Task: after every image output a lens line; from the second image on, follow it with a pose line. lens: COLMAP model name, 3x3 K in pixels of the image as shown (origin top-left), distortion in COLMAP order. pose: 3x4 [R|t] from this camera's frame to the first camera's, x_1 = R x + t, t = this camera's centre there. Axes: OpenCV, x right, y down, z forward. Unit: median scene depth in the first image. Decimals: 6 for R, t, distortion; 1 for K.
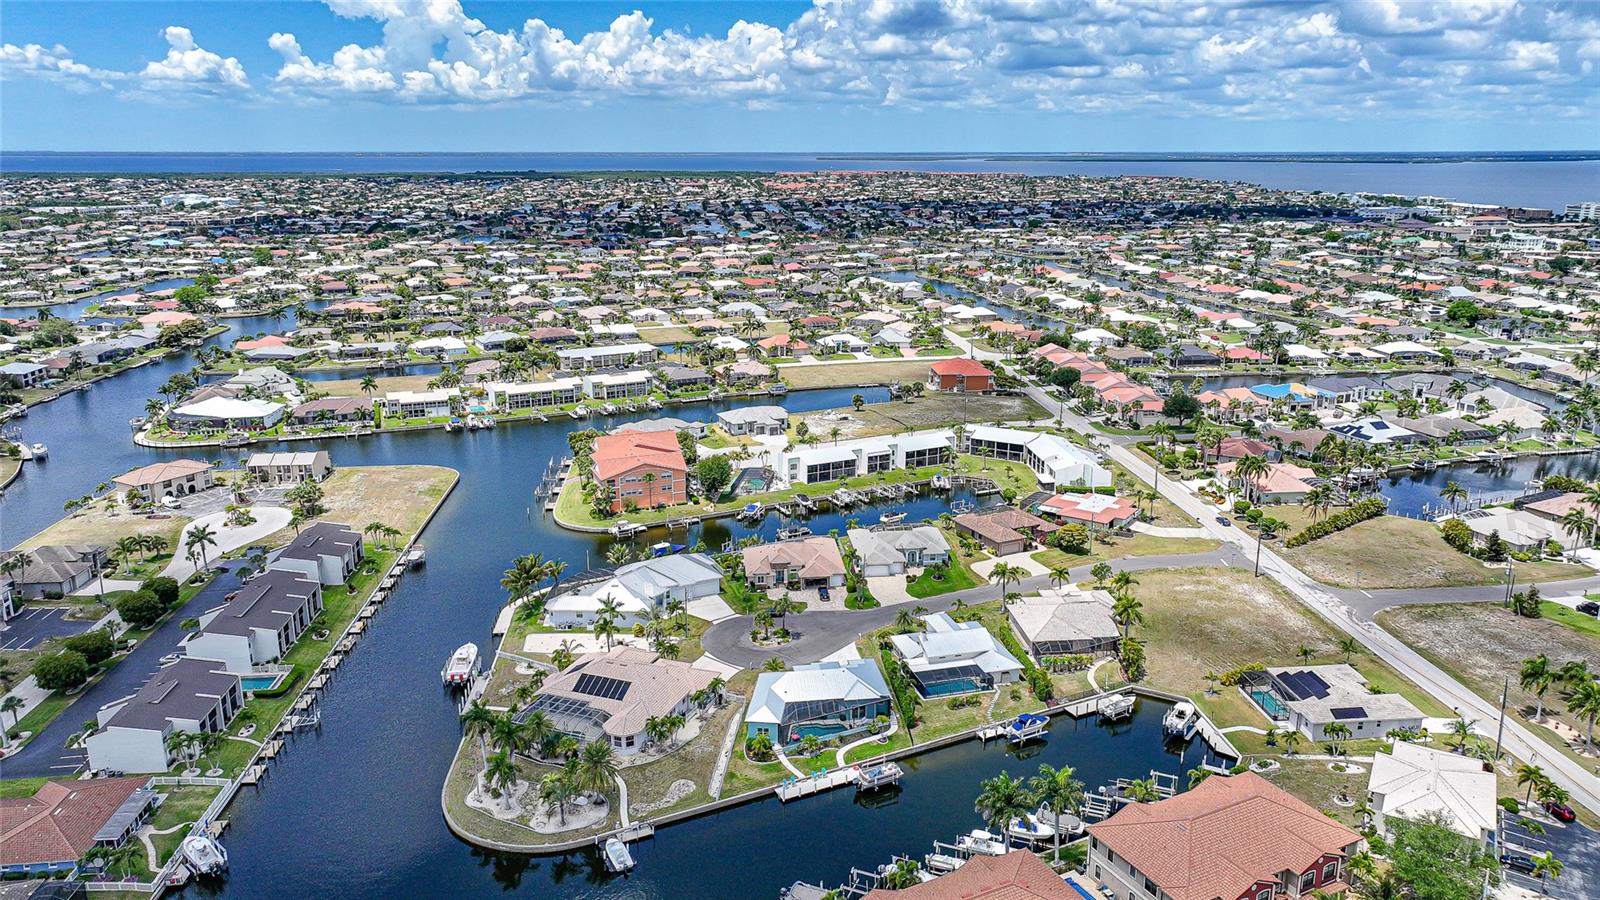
lens RADIAL K [[1158.1, 0, 831.3], [0, 1158.1, 457.9], [0, 0, 1]] dist [0.008430, 0.001510]
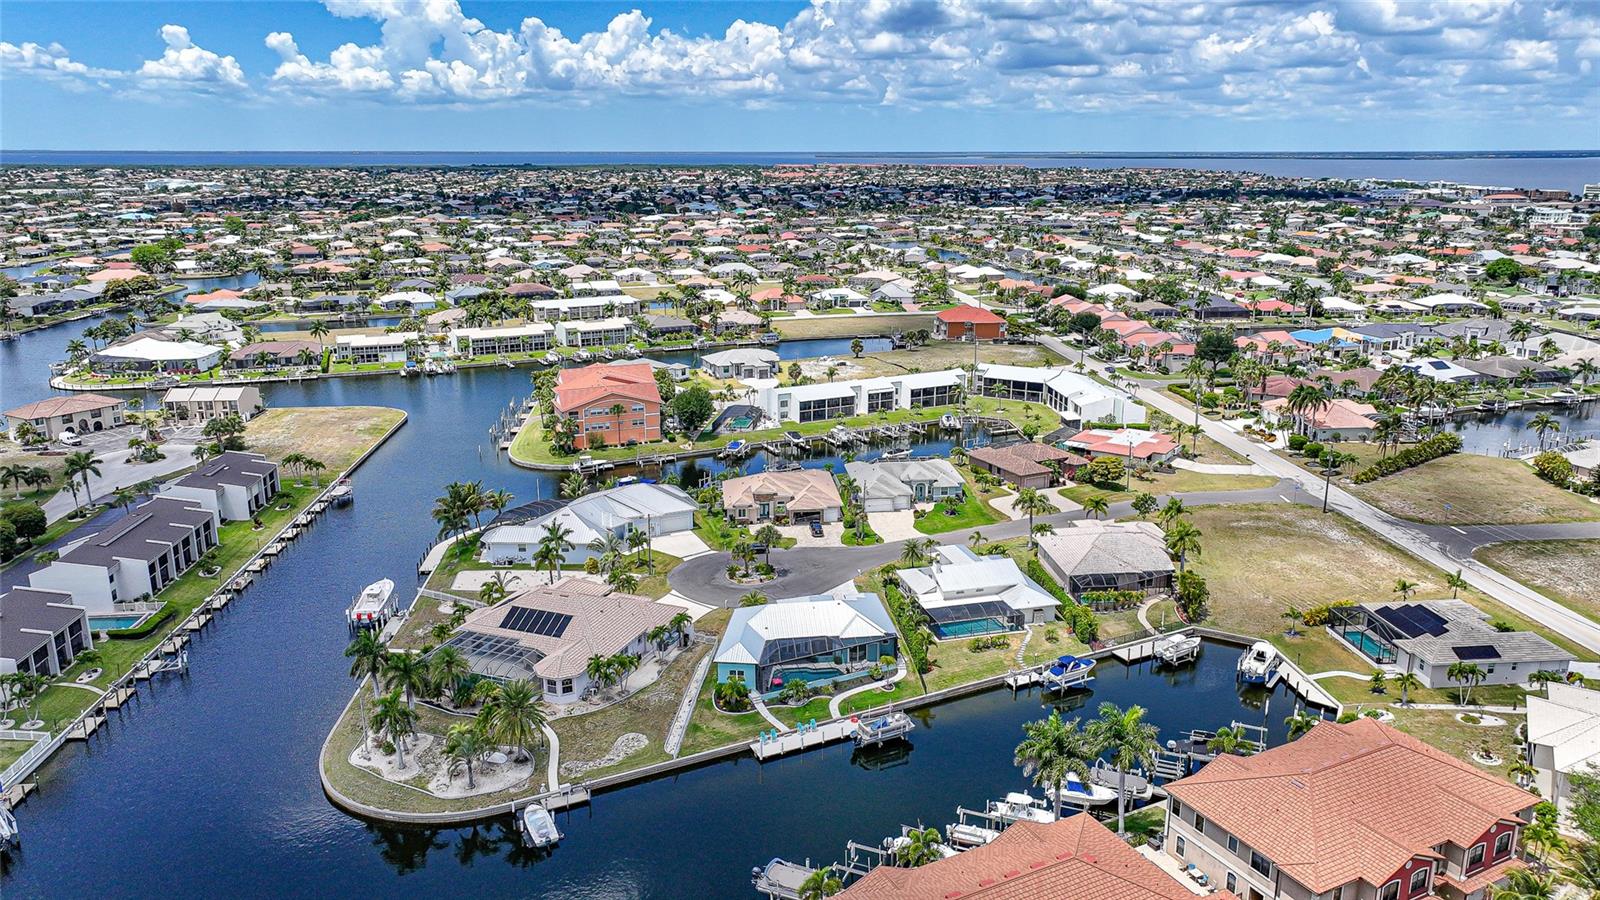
lens RADIAL K [[1118.2, 0, 807.0], [0, 1118.2, 448.0], [0, 0, 1]] dist [0.006621, 0.005597]
pose [[0.999565, -0.012936, -0.026518, 0.006227], [0.012197, 0.999537, -0.027860, 0.055644], [0.026866, 0.027524, 0.999260, 0.125757]]
